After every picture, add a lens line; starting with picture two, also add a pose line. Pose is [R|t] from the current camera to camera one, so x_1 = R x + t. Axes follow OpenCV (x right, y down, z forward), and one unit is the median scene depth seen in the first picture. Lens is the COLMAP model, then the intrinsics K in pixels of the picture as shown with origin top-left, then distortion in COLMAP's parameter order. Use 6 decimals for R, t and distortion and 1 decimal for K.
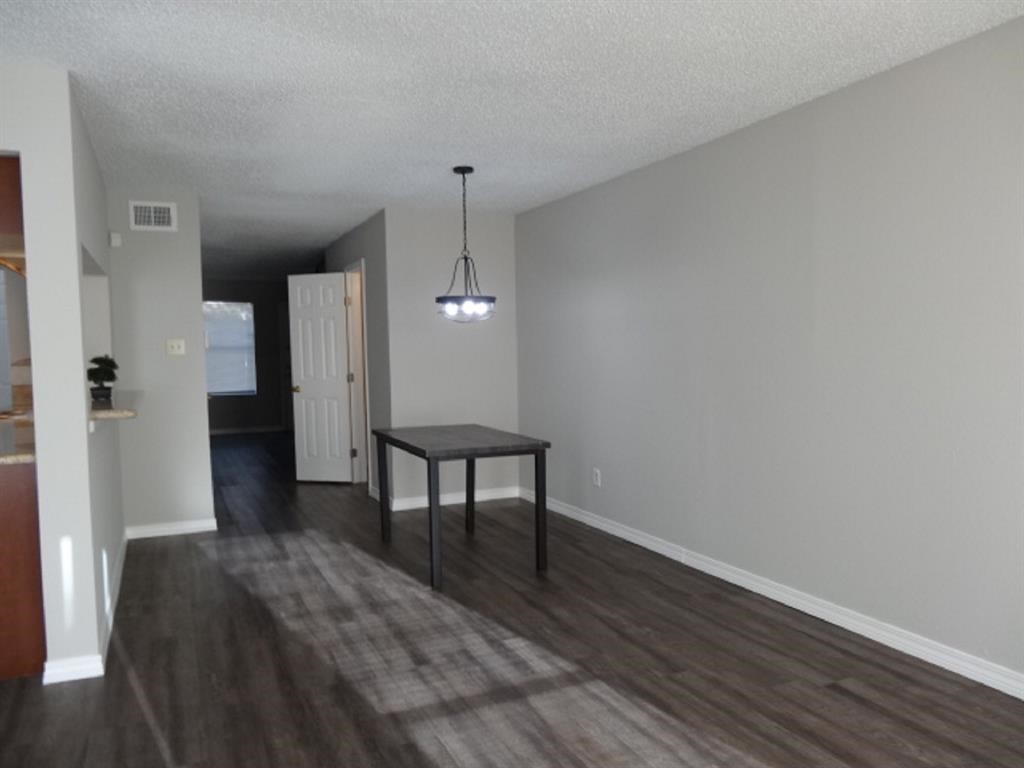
lens RADIAL K [[755.7, 0, 512.0], [0, 755.7, 384.0], [0, 0, 1]] dist [0.008549, -0.001629]
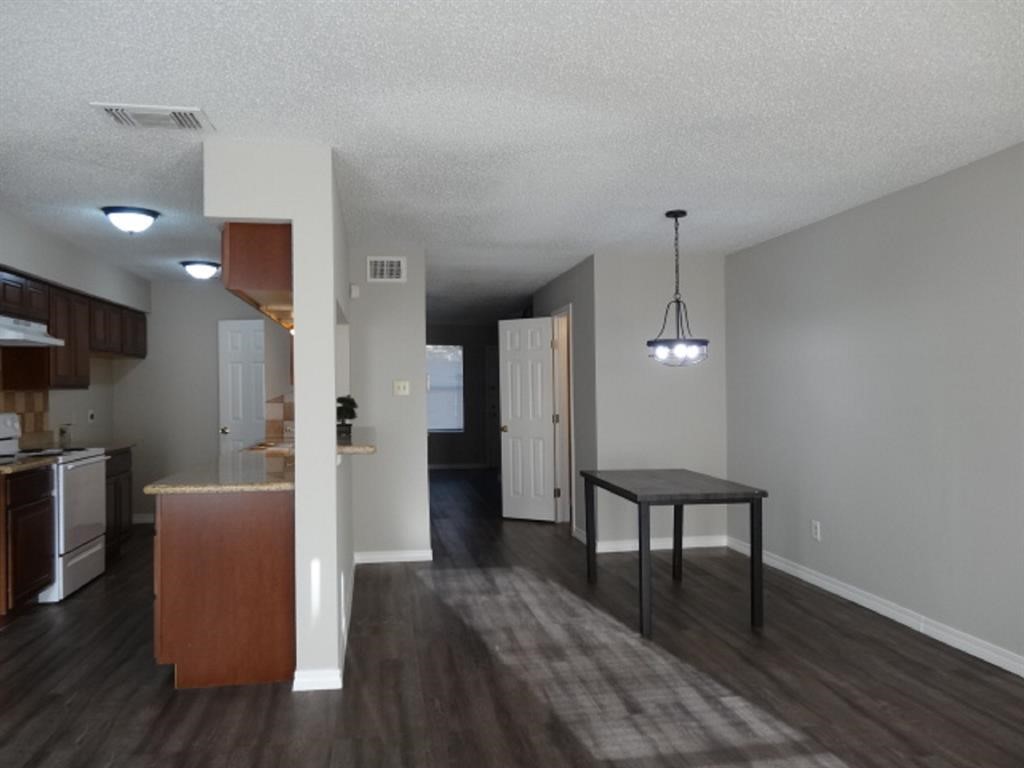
lens RADIAL K [[755.7, 0, 512.0], [0, 755.7, 384.0], [0, 0, 1]] dist [0.008549, -0.001629]
pose [[0.967768, 0.006783, -0.251751, -0.022850], [-0.020314, 0.998483, -0.051185, -0.002748], [0.251022, 0.054649, 0.966437, -0.012477]]
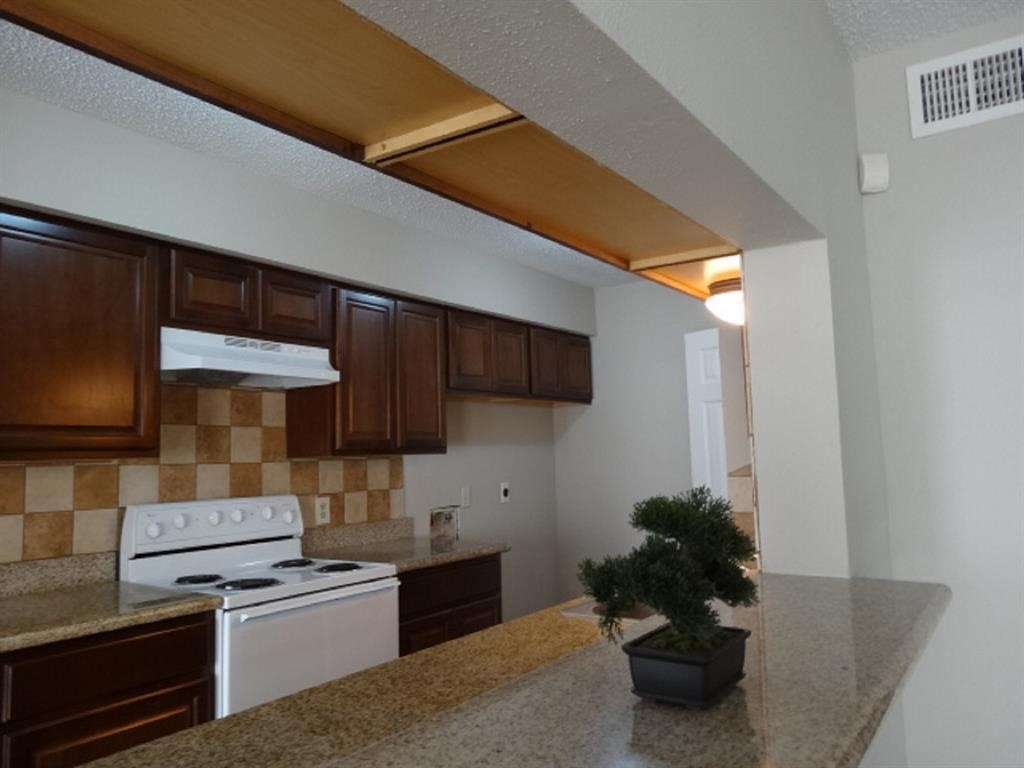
lens RADIAL K [[755.7, 0, 512.0], [0, 755.7, 384.0], [0, 0, 1]] dist [0.008549, -0.001629]
pose [[0.510329, -0.075666, -0.856644, -0.358966], [-0.027153, 0.994207, -0.103993, -0.041543], [0.859550, 0.076331, 0.505318, 0.801633]]
